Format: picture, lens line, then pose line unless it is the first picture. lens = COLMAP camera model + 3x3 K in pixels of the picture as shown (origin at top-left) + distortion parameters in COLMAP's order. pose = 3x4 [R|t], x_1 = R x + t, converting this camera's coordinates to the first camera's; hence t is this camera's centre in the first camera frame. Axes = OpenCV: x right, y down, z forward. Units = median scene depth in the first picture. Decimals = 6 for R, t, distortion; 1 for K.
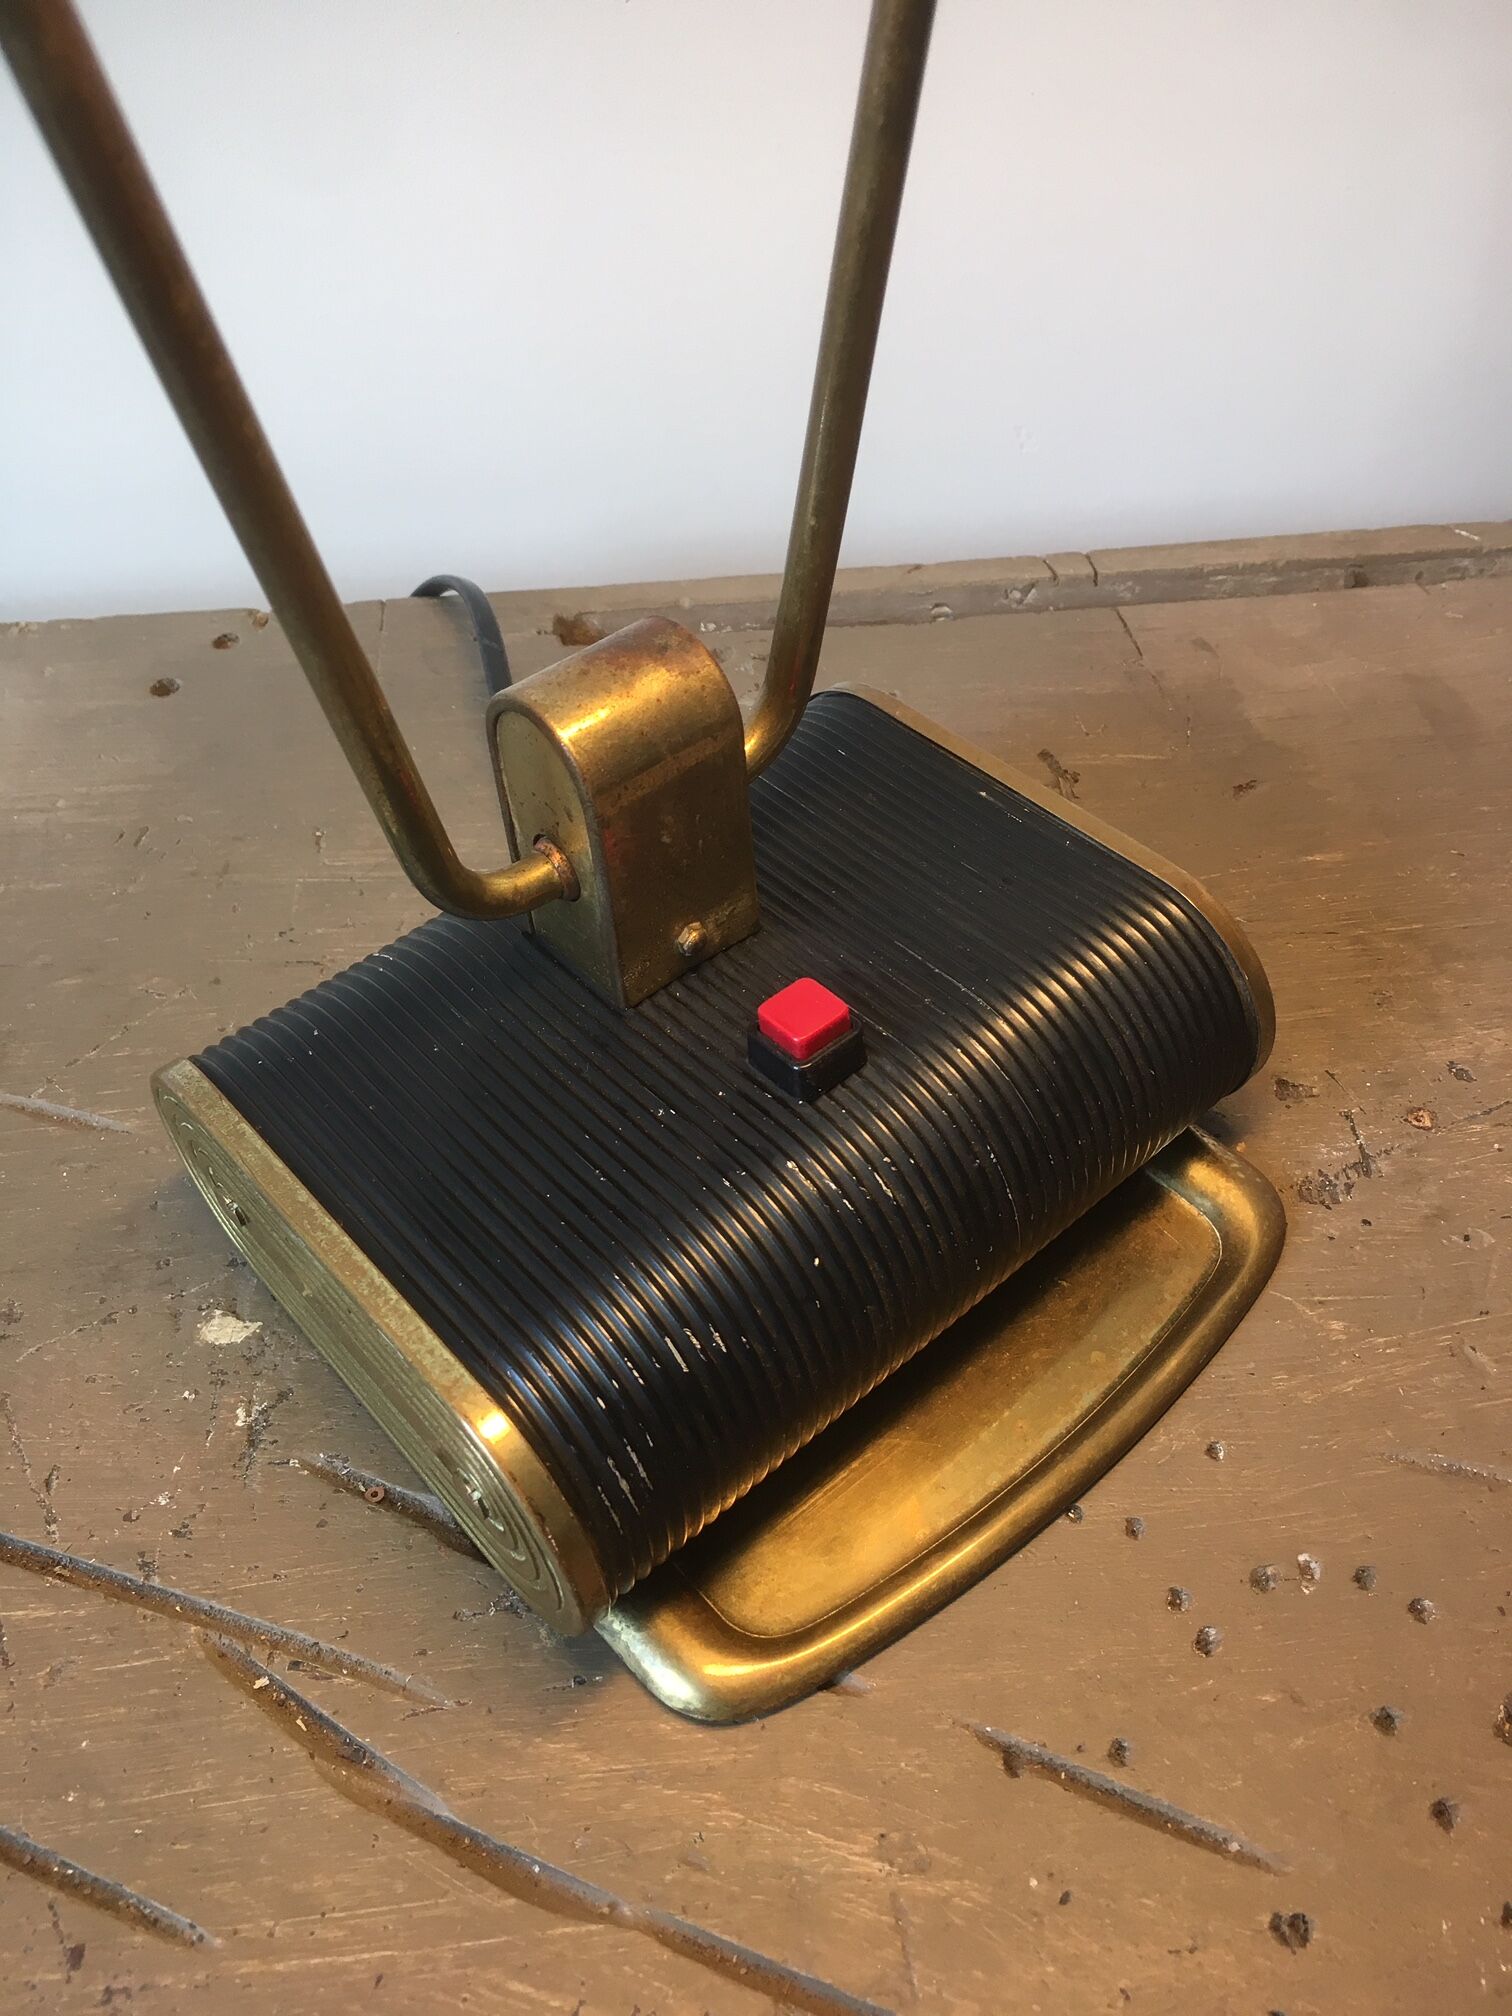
lens RADIAL K [[1747.1, 0, 759.4], [0, 1747.1, 1003.5], [0, 0, 1]] dist [0.085430, -0.132457]
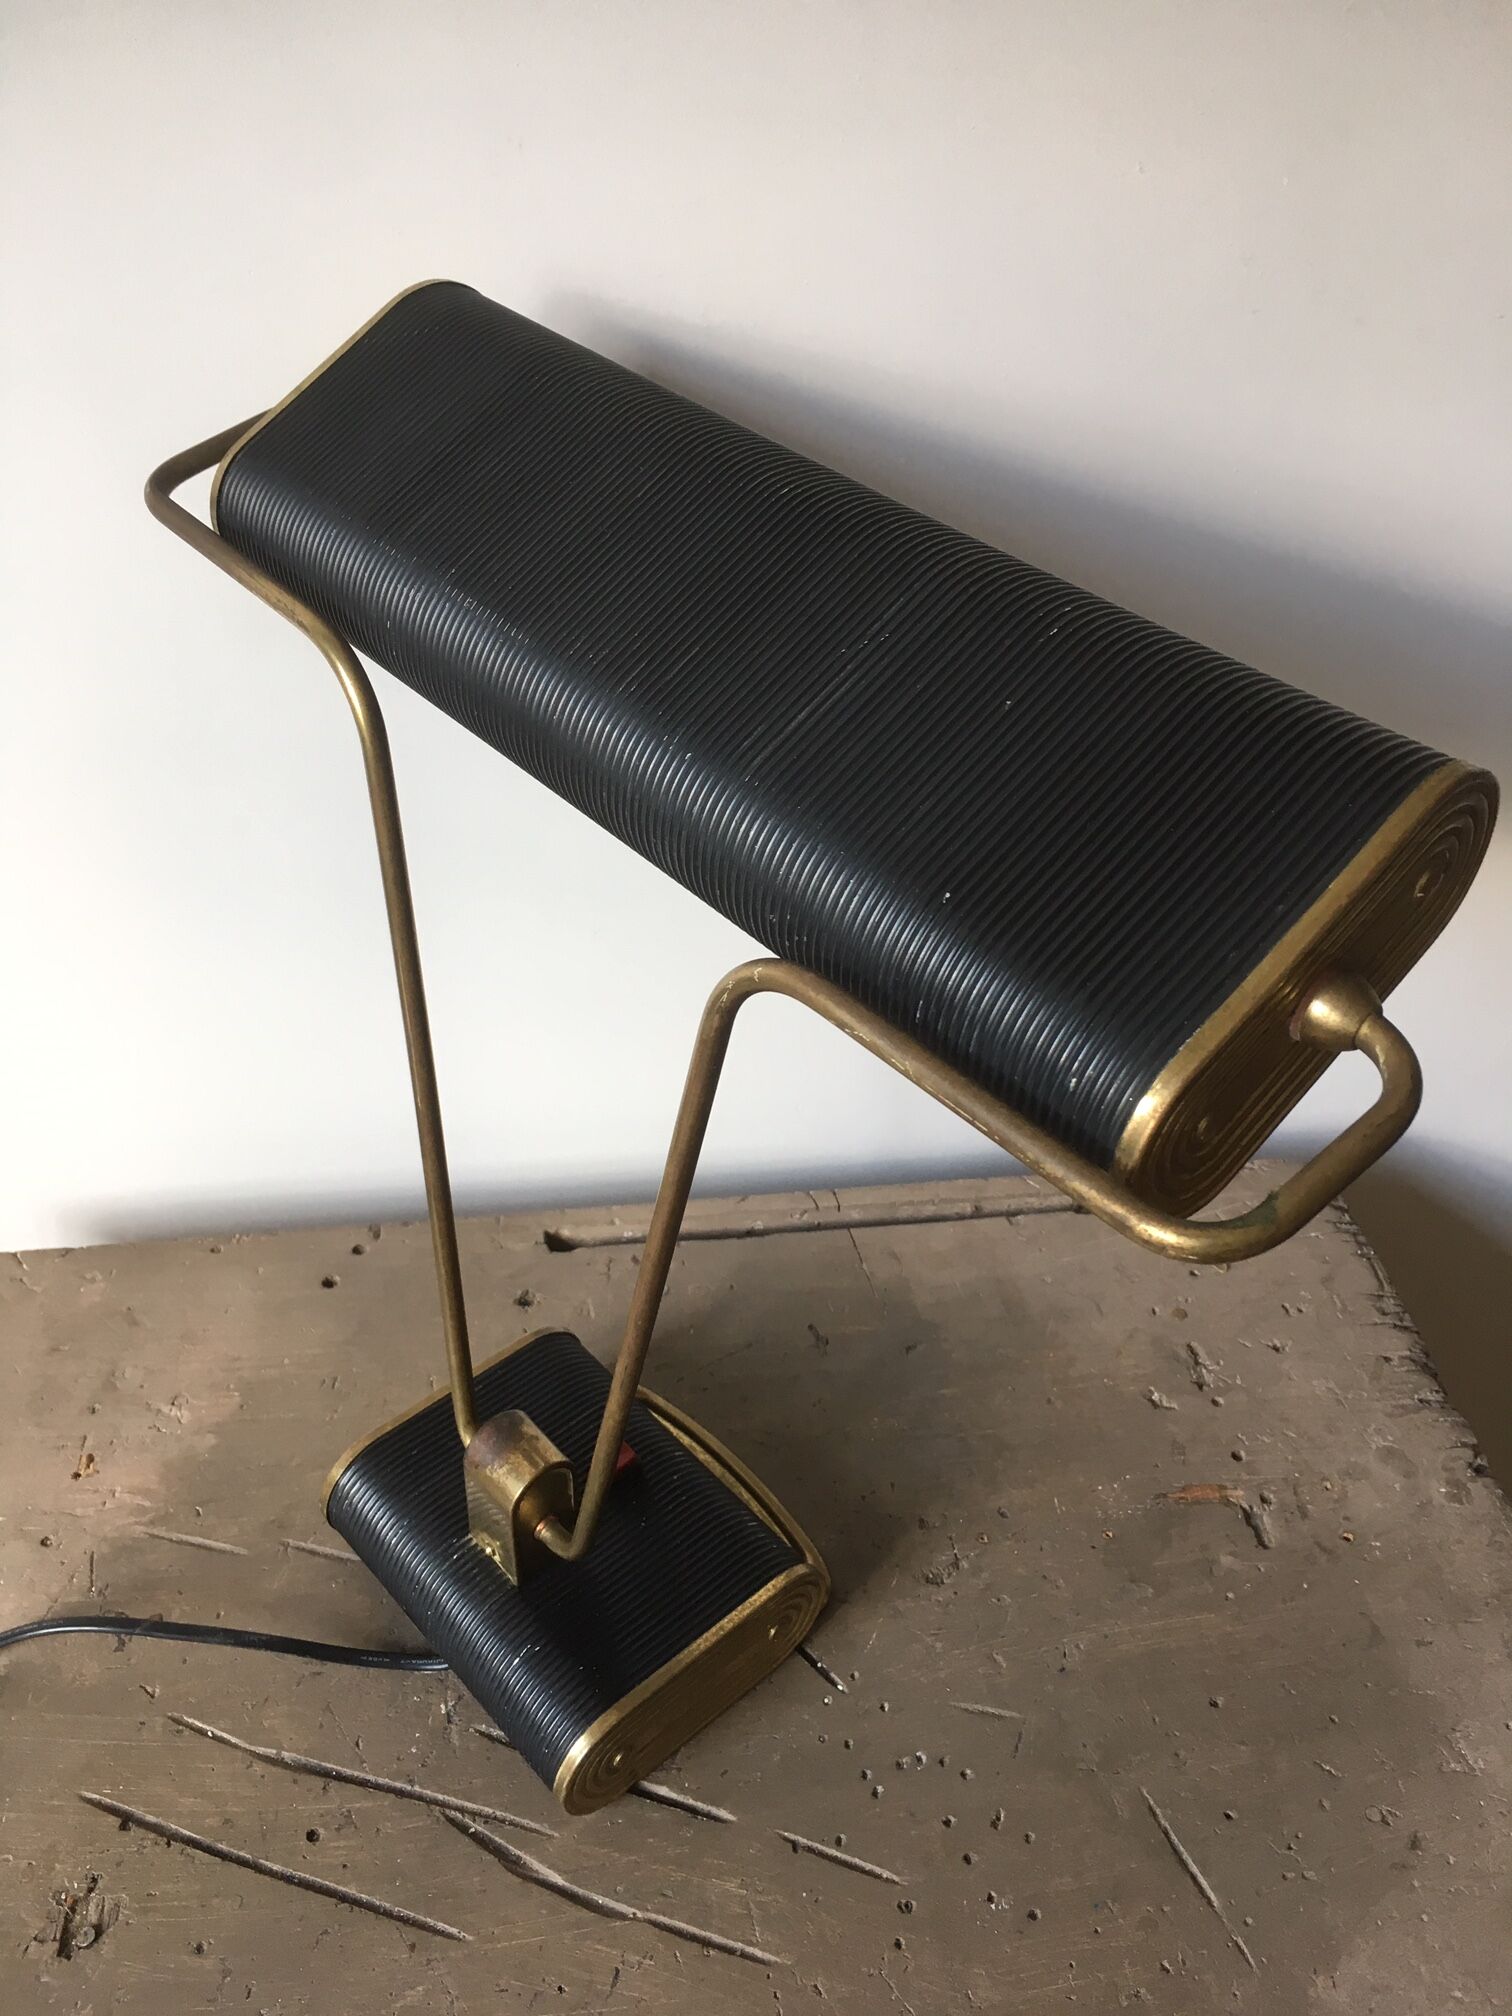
lens RADIAL K [[1747.1, 0, 763.4], [0, 1747.1, 995.8], [0, 0, 1]] dist [0.085430, -0.132457]
pose [[0.993229, 0.007693, 0.115920, -0.163161], [0.007522, 0.991453, -0.130248, -0.353427], [-0.115931, 0.130238, 0.984682, -1.316678]]
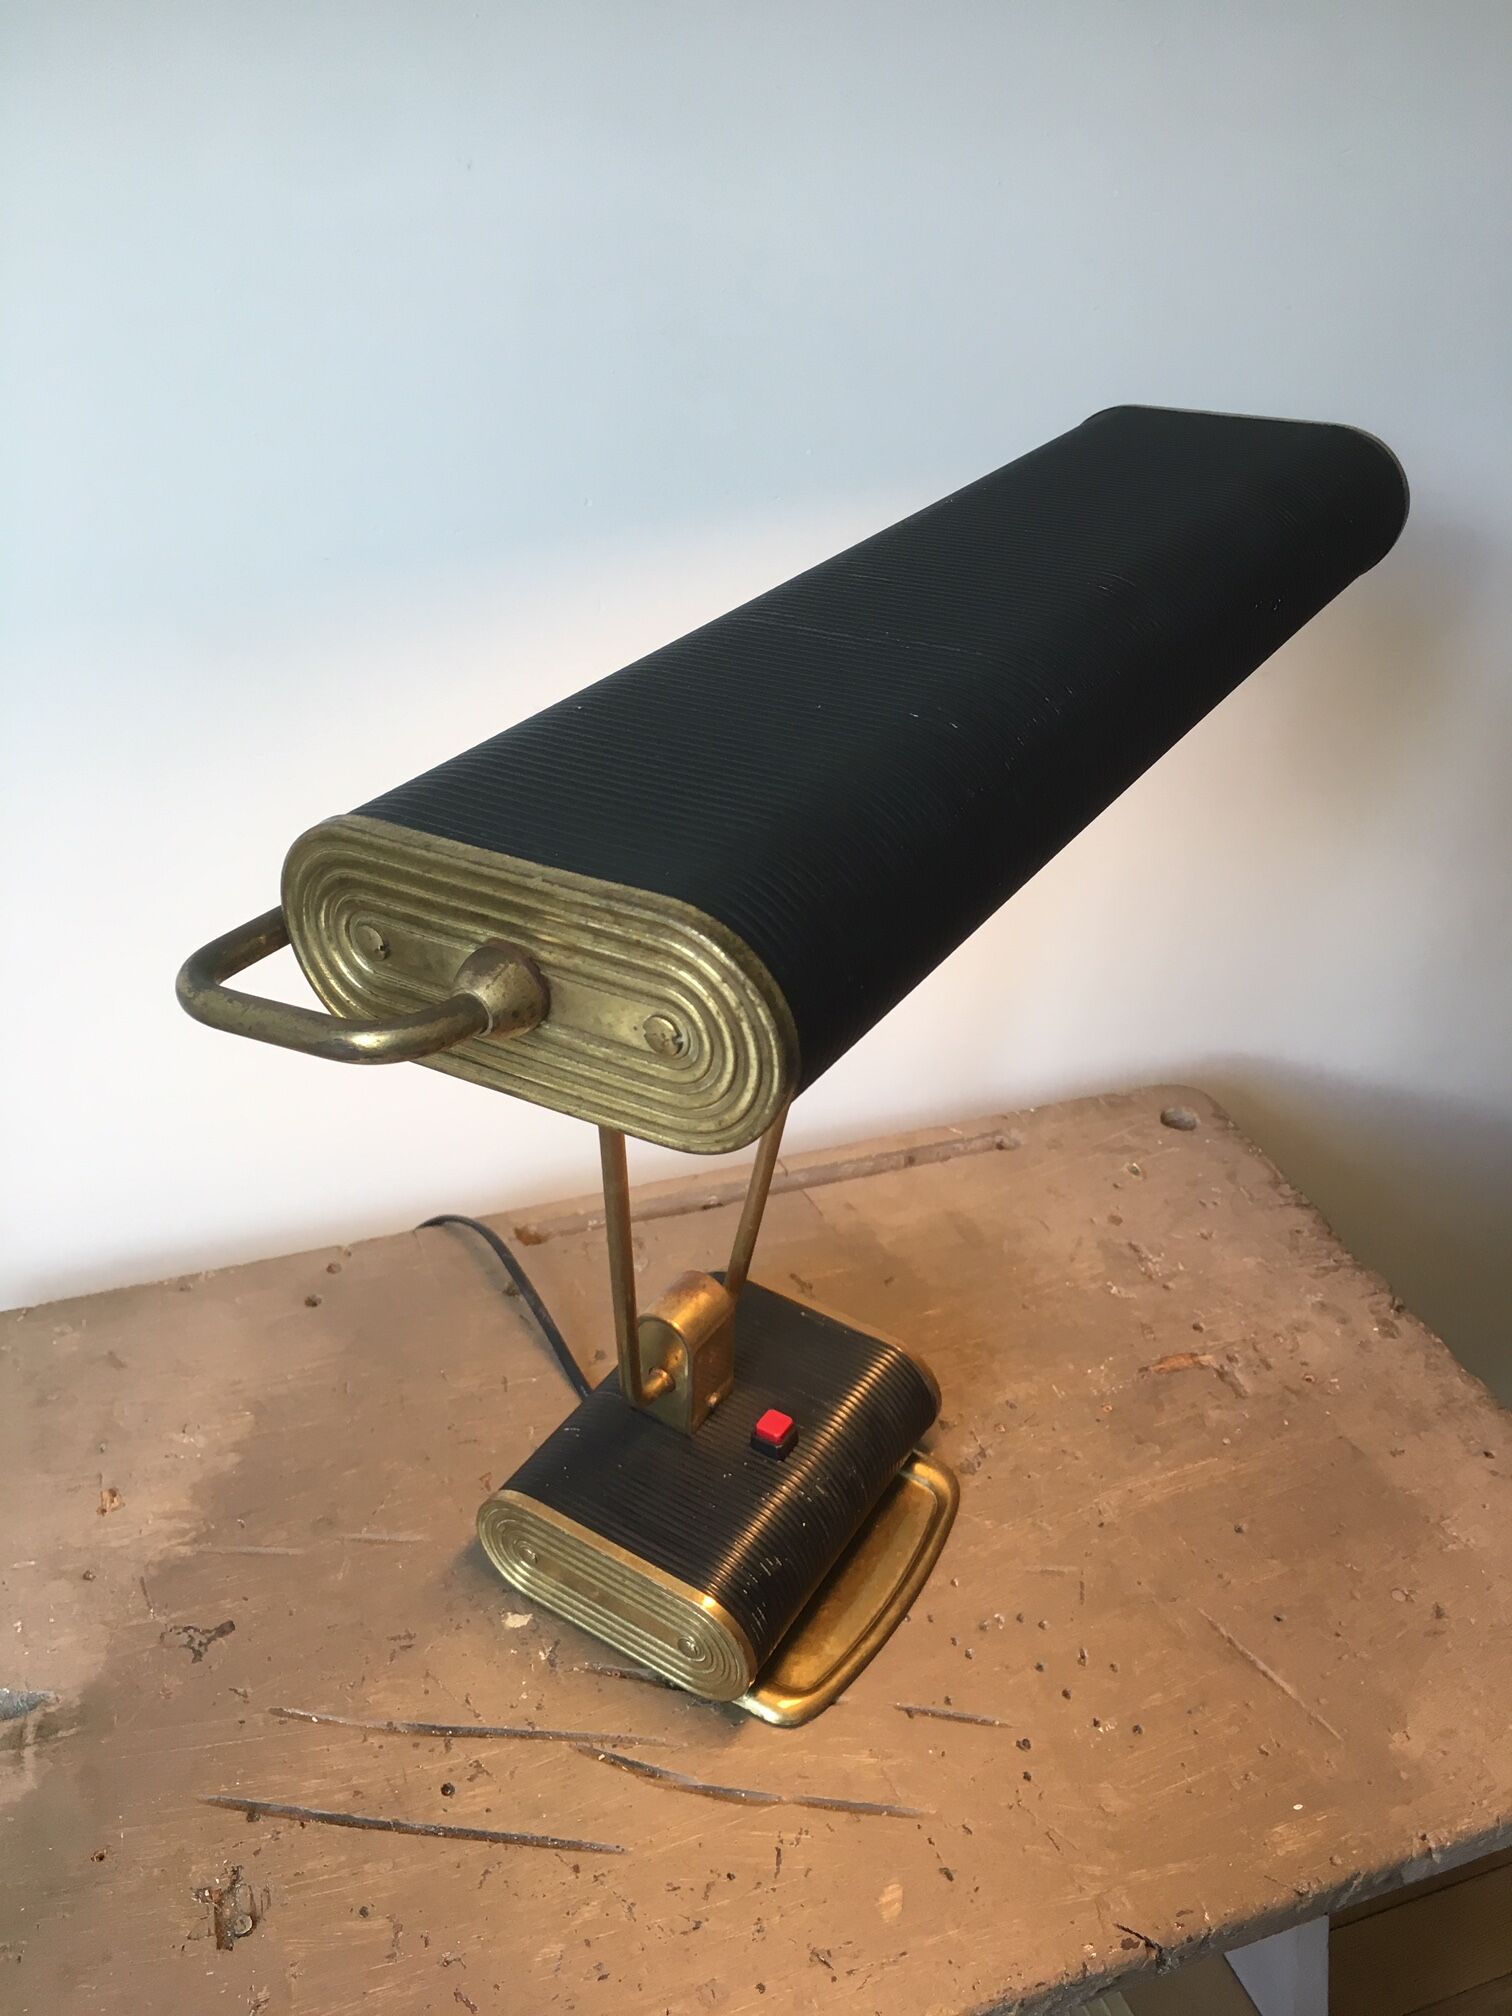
lens RADIAL K [[1747.1, 0, 765.2], [0, 1747.1, 995.3], [0, 0, 1]] dist [0.085430, -0.132457]
pose [[0.948983, -0.088205, 0.302741, -0.632205], [0.152339, 0.968850, -0.195250, -0.091844], [-0.276089, 0.231408, 0.932859, -1.336397]]
